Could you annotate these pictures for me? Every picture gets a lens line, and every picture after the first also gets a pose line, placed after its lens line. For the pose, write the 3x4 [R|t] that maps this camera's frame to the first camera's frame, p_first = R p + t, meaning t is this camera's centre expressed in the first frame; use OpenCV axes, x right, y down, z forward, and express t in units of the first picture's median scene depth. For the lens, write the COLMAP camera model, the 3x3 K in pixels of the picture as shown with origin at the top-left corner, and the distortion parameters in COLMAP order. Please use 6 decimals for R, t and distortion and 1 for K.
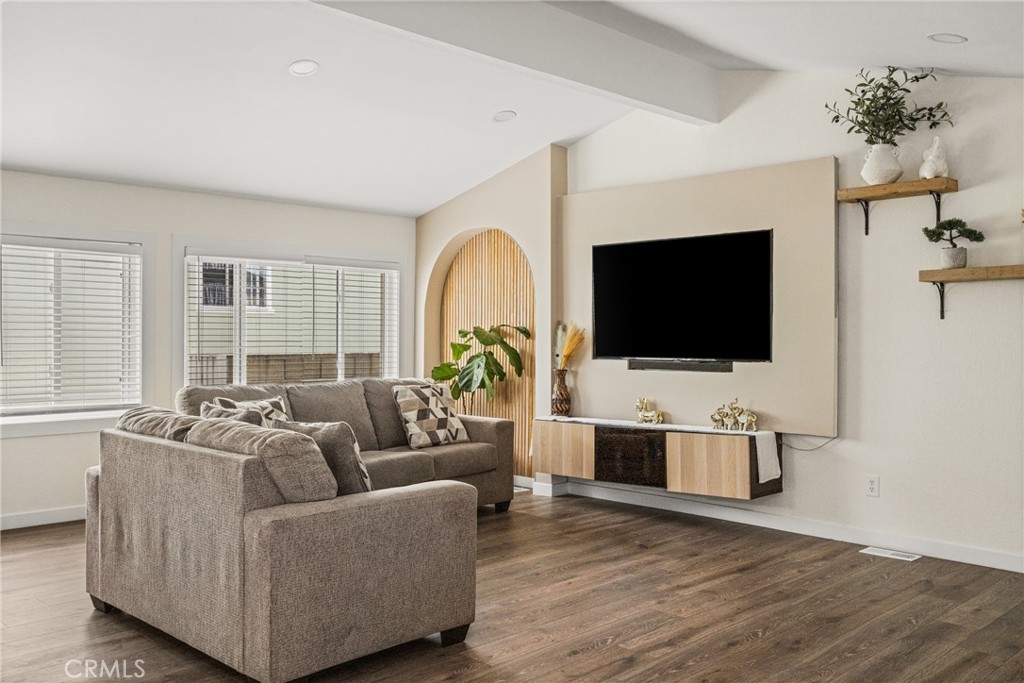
lens RADIAL K [[905.7, 0, 509.6], [0, 905.7, 341.9], [0, 0, 1]] dist [-0.007736, -0.015647]
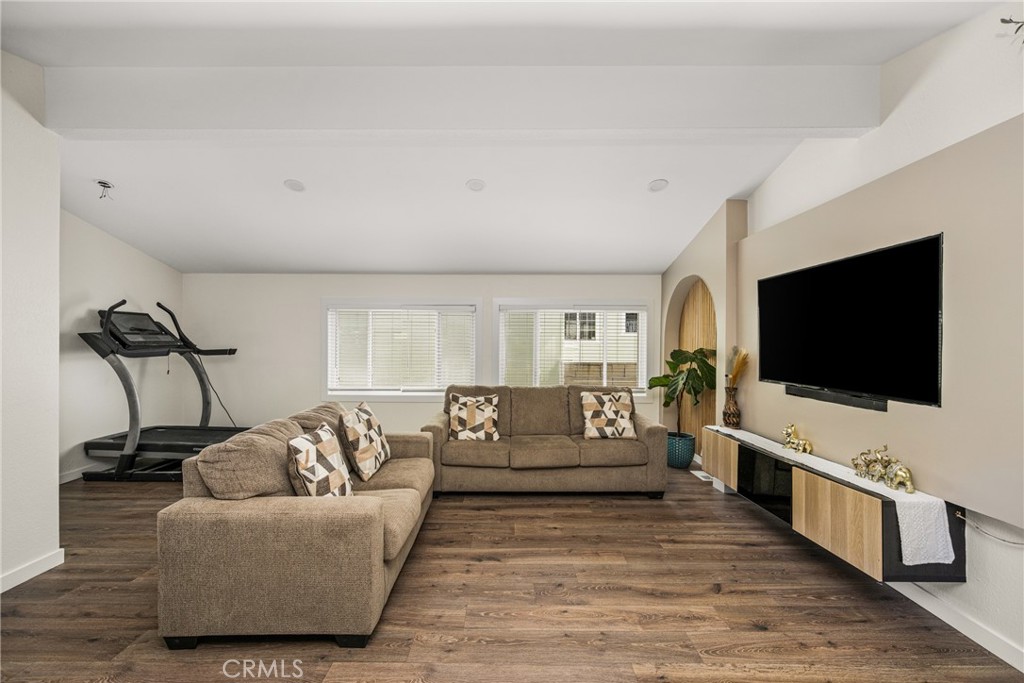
lens RADIAL K [[410.6, 0, 508.0], [0, 410.6, 342.9], [0, 0, 1]] dist [-0.001622, -0.000620]
pose [[0.701009, 0.001107, -0.713151, 0.273361], [-0.006736, 0.999964, -0.005069, -0.027106], [0.713120, 0.008358, 0.700992, 0.485290]]
